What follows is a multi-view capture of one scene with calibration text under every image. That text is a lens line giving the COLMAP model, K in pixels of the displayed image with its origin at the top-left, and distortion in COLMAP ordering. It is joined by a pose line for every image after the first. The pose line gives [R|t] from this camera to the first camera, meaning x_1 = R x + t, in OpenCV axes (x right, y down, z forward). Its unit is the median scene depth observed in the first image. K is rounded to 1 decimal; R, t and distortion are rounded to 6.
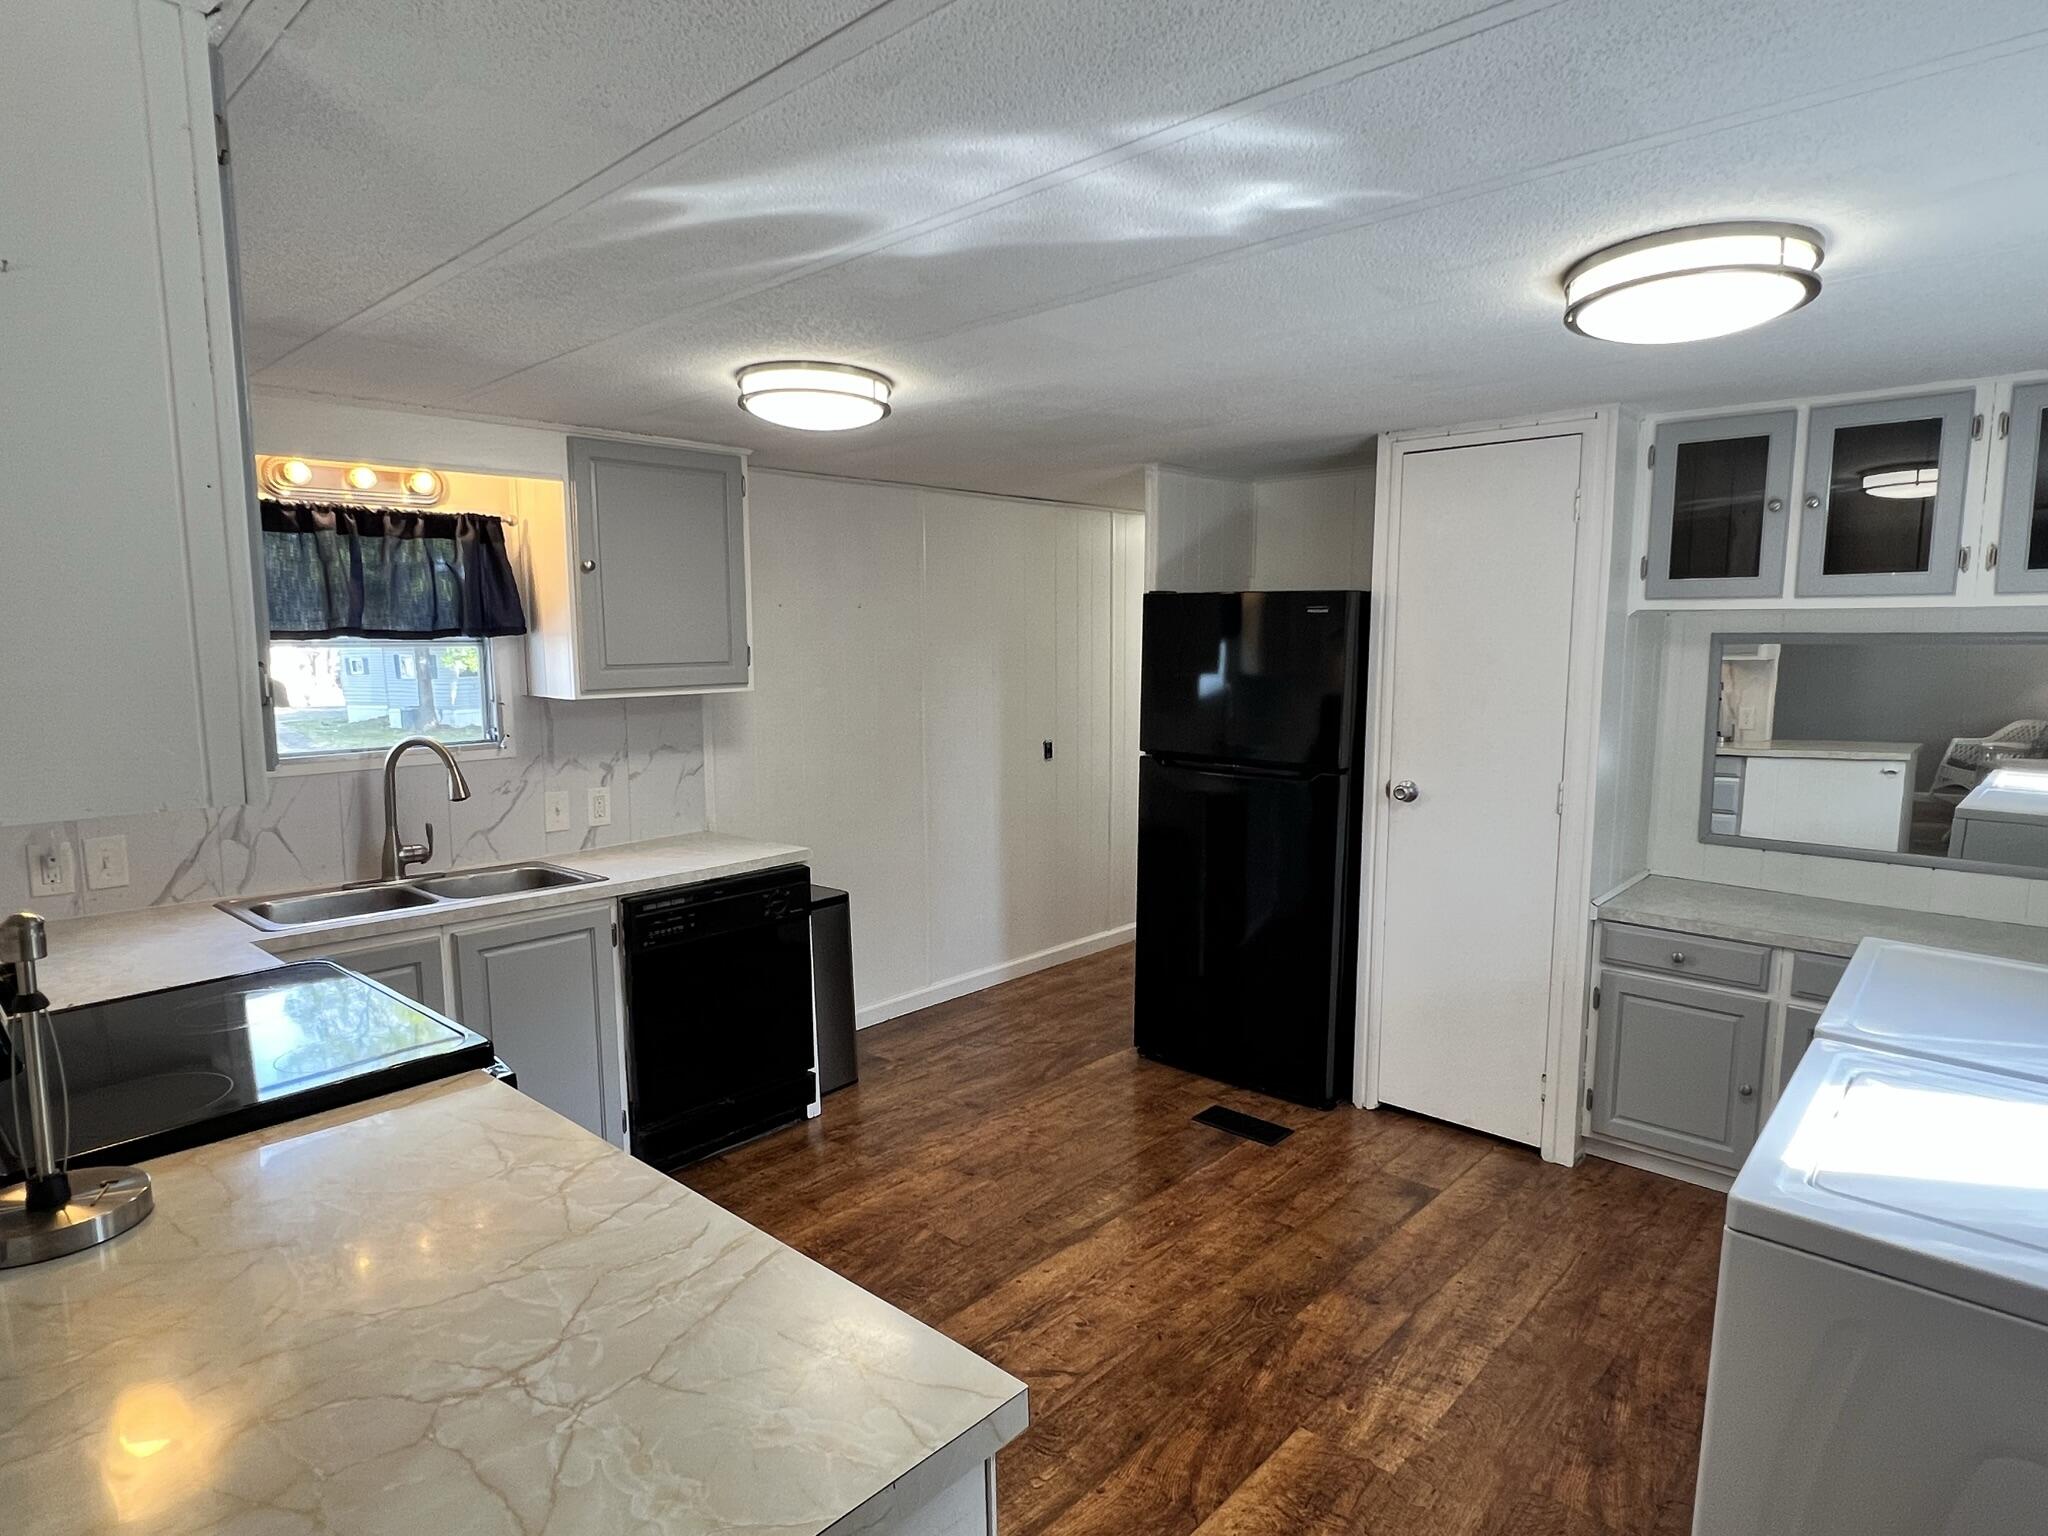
lens RADIAL K [[1153.5, 0, 1014.5], [0, 1153.5, 779.6], [0, 0, 1]] dist [-0.002731, -0.000476]
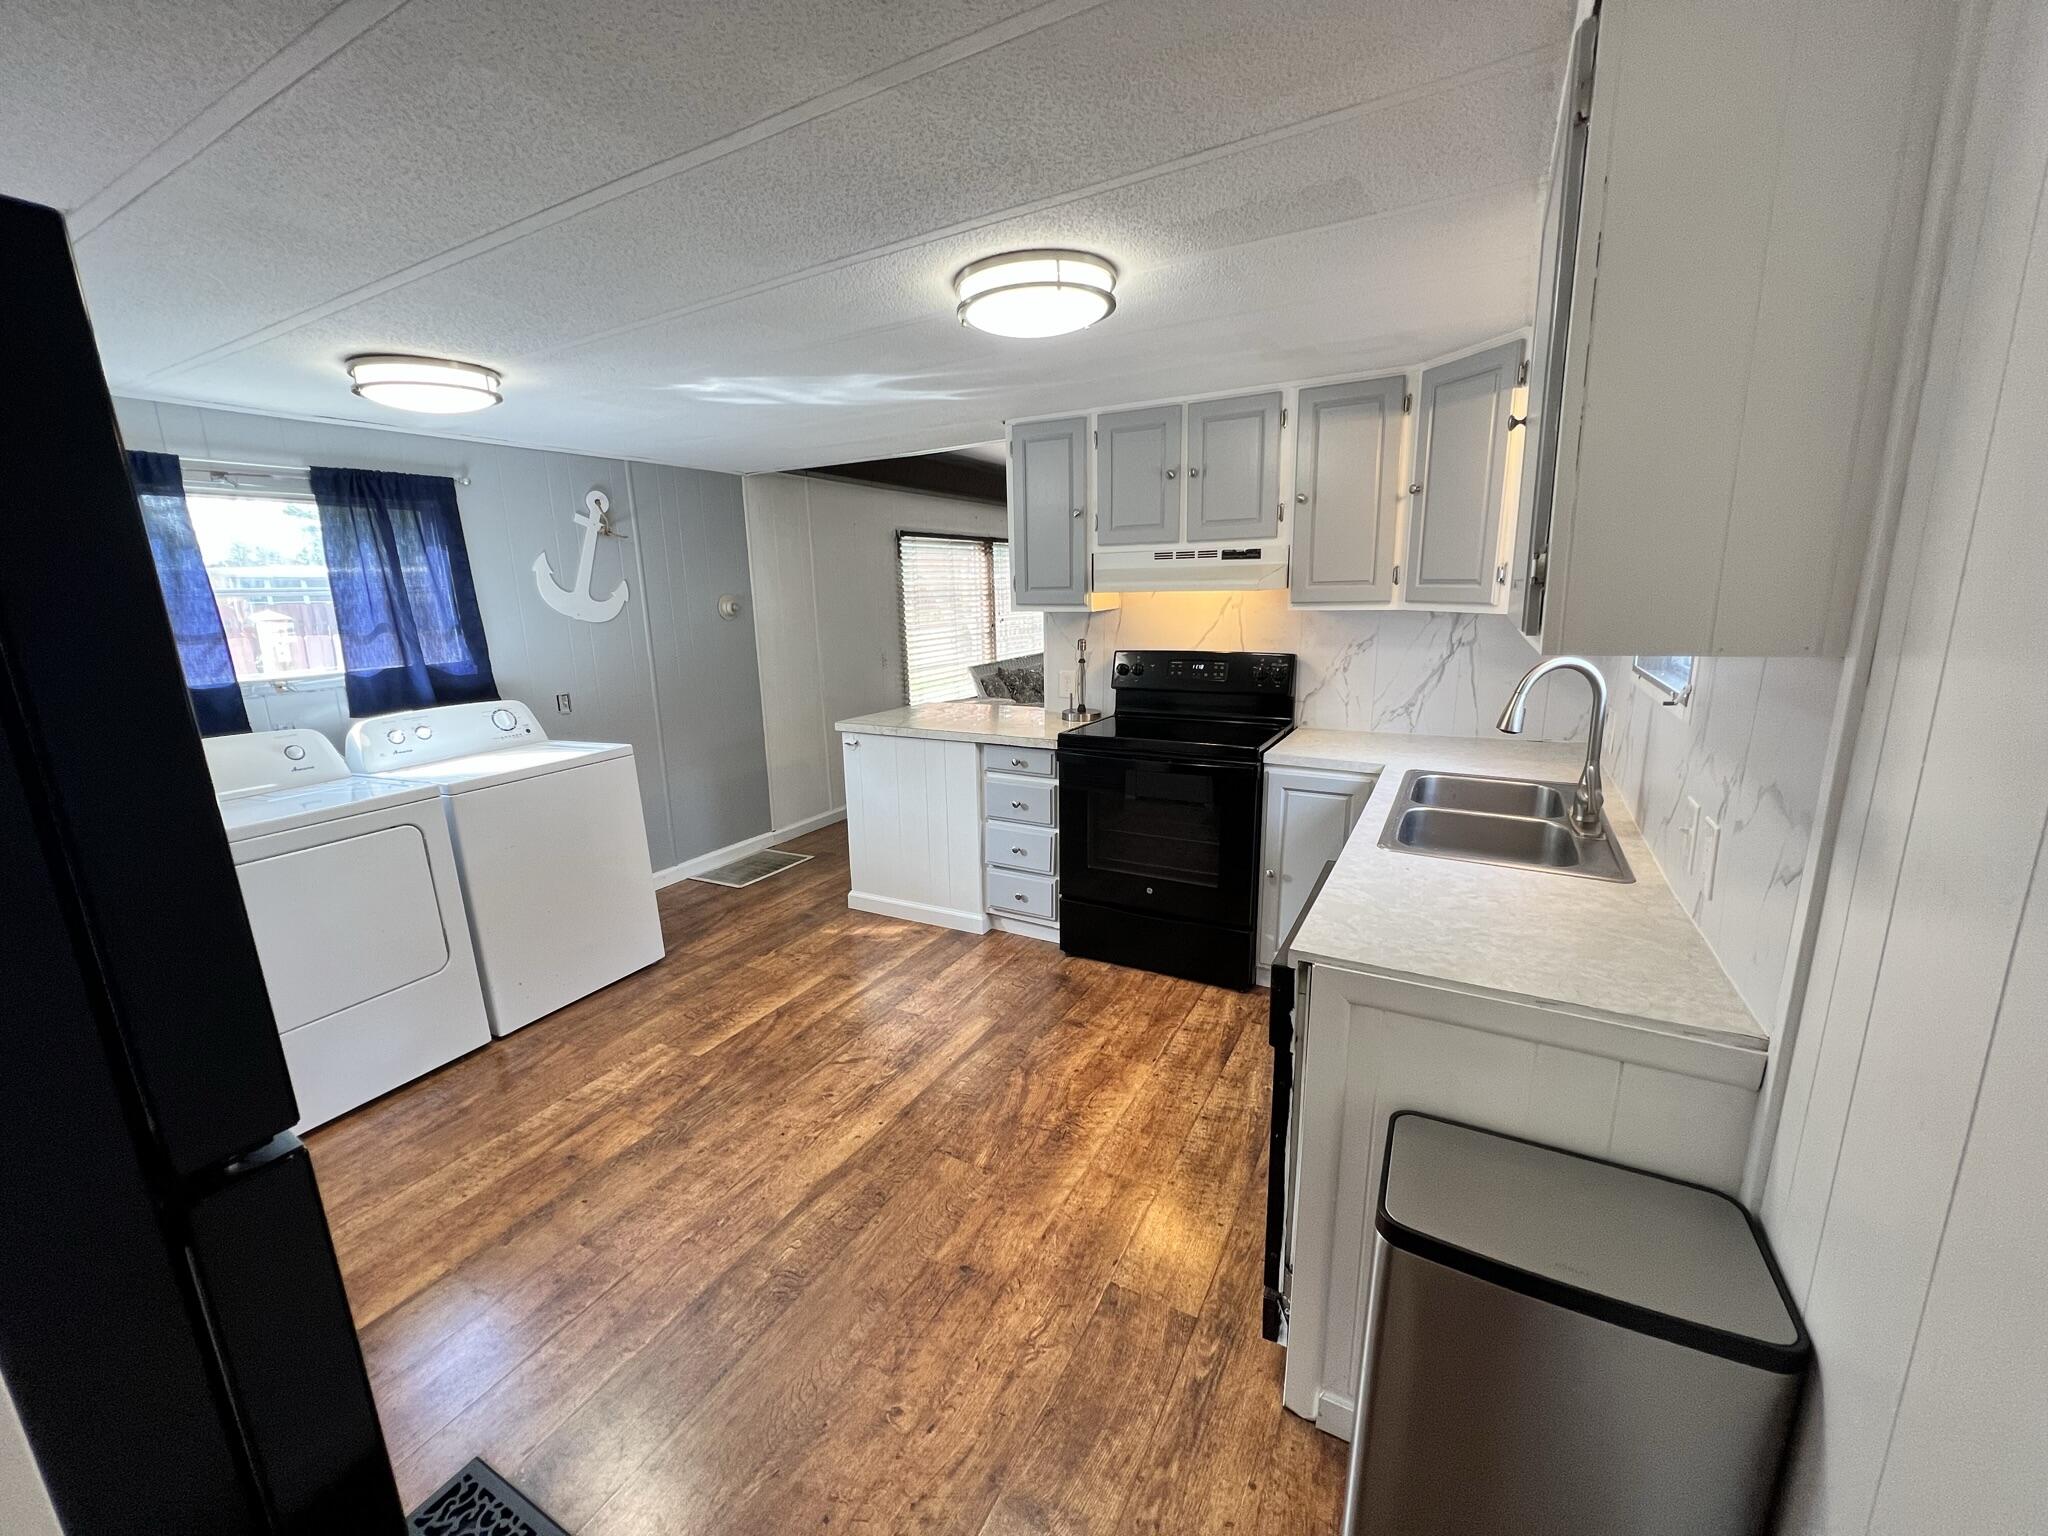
lens RADIAL K [[821.4, 0, 1020.5], [0, 821.4, 767.7], [0, 0, 1]] dist [-0.001821, 0.000266]
pose [[-0.968504, 0.085707, -0.233781, 0.027960], [0.003605, 0.943620, 0.331010, -0.169942], [0.248970, 0.319742, -0.914210, 1.537283]]
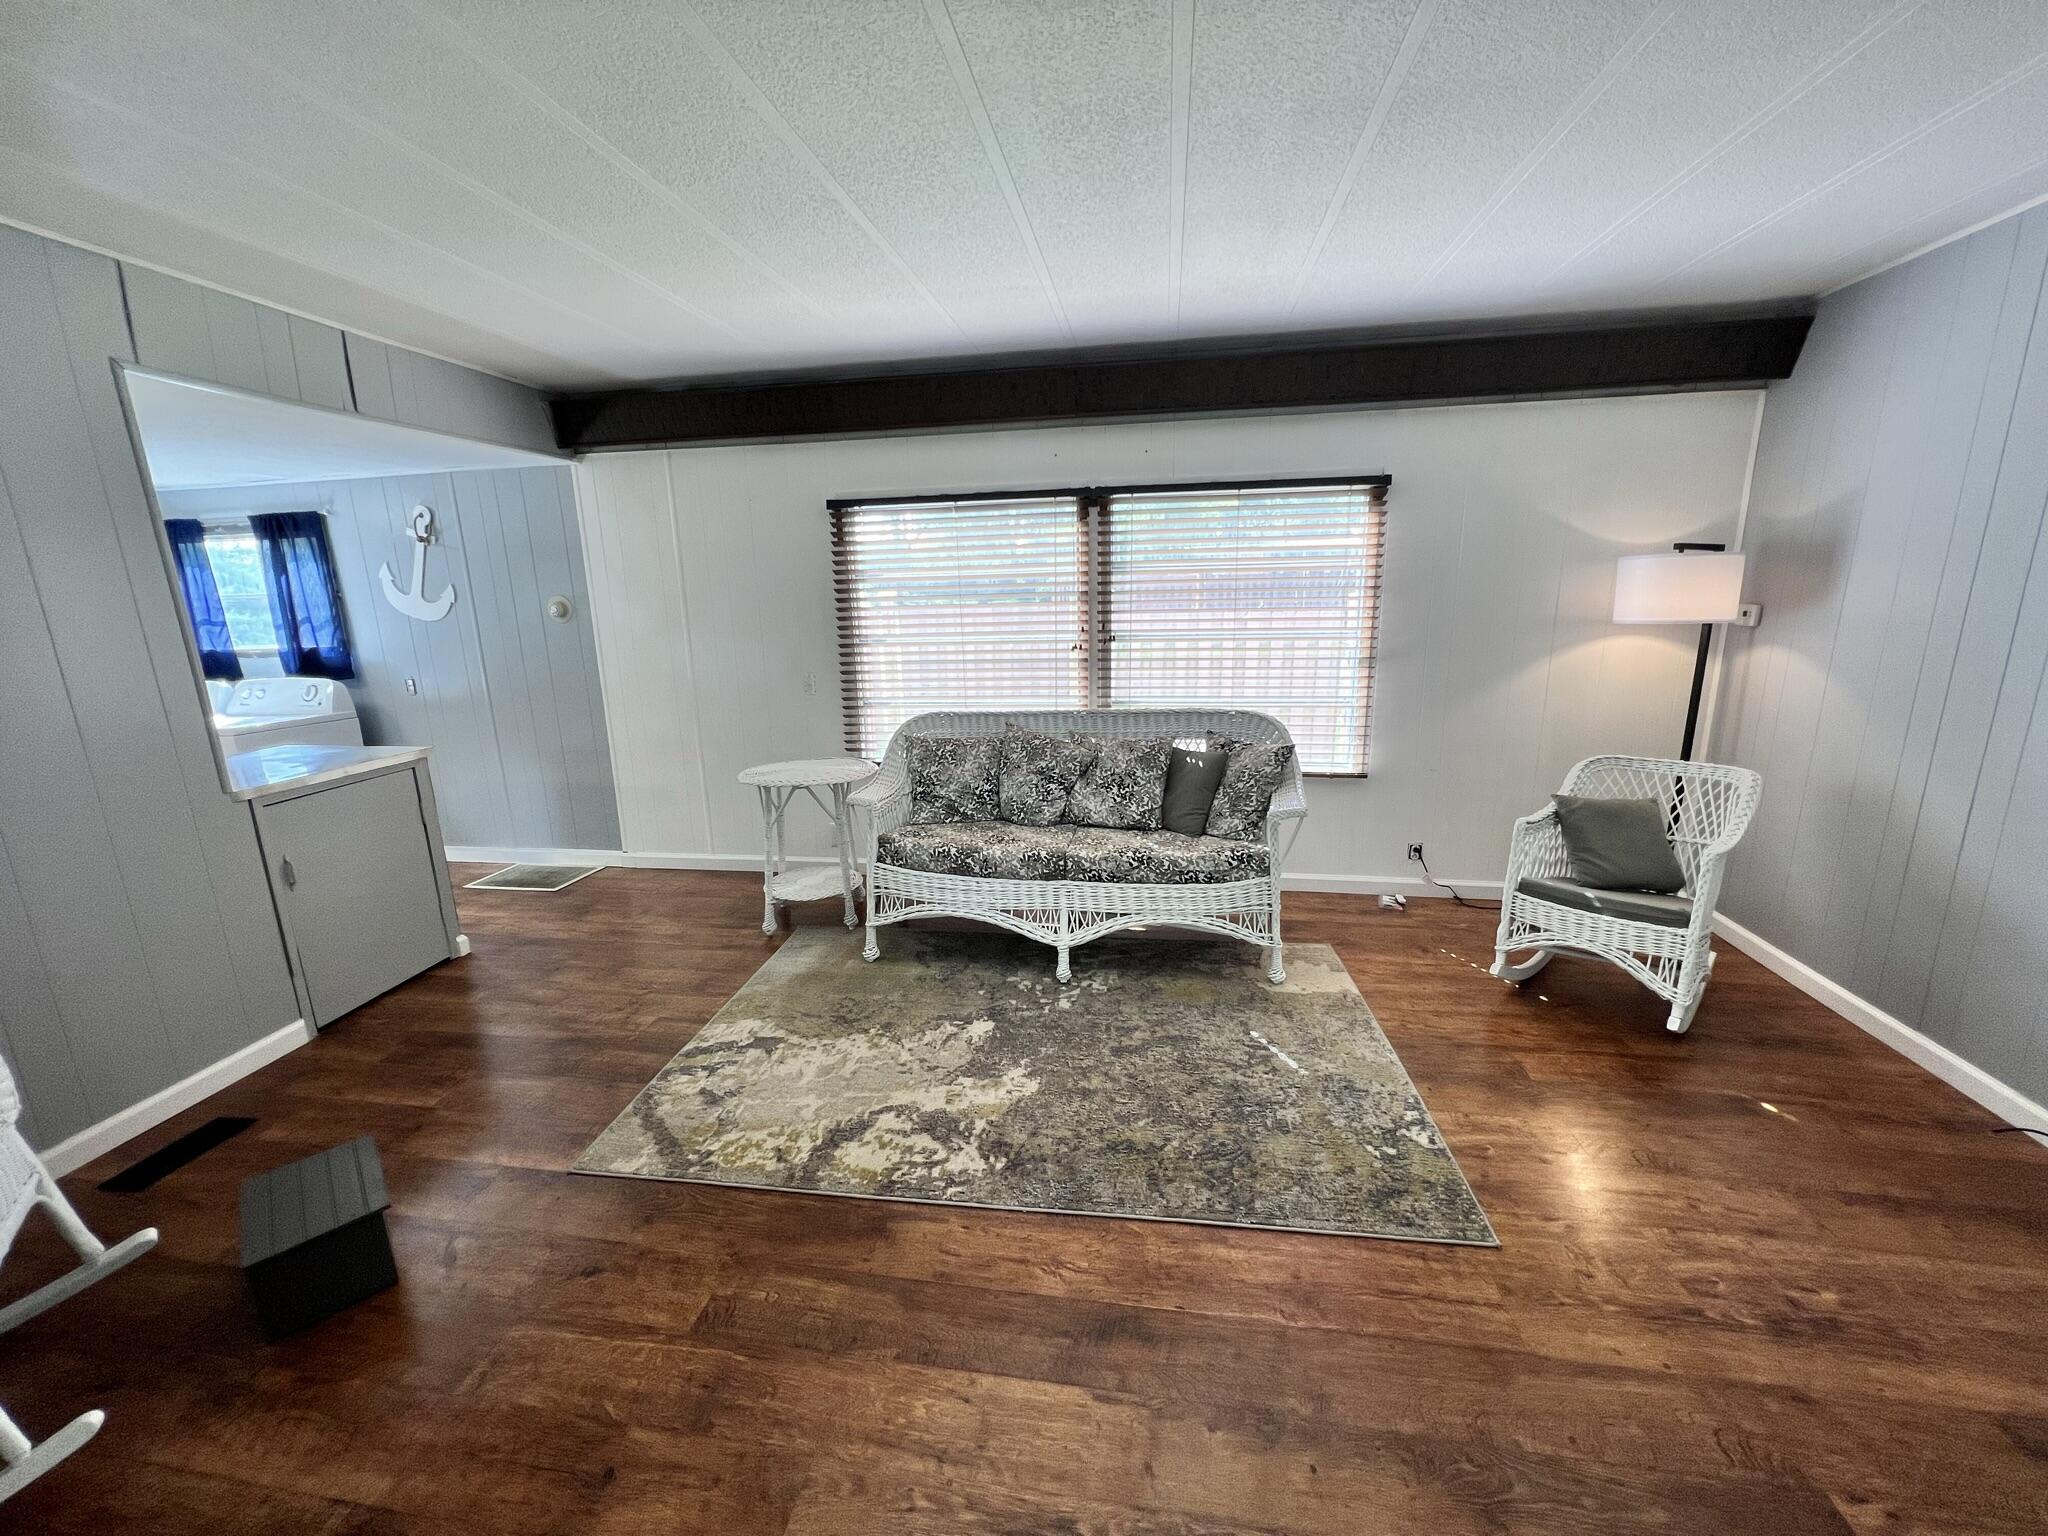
lens RADIAL K [[821.4, 0, 1029.8], [0, 821.4, 774.0], [0, 0, 1]] dist [-0.001821, 0.000266]
pose [[-0.564352, -0.166766, 0.808515, -1.499304], [0.133426, 0.948081, 0.288686, 0.016506], [-0.814681, 0.270797, -0.512800, 0.081658]]
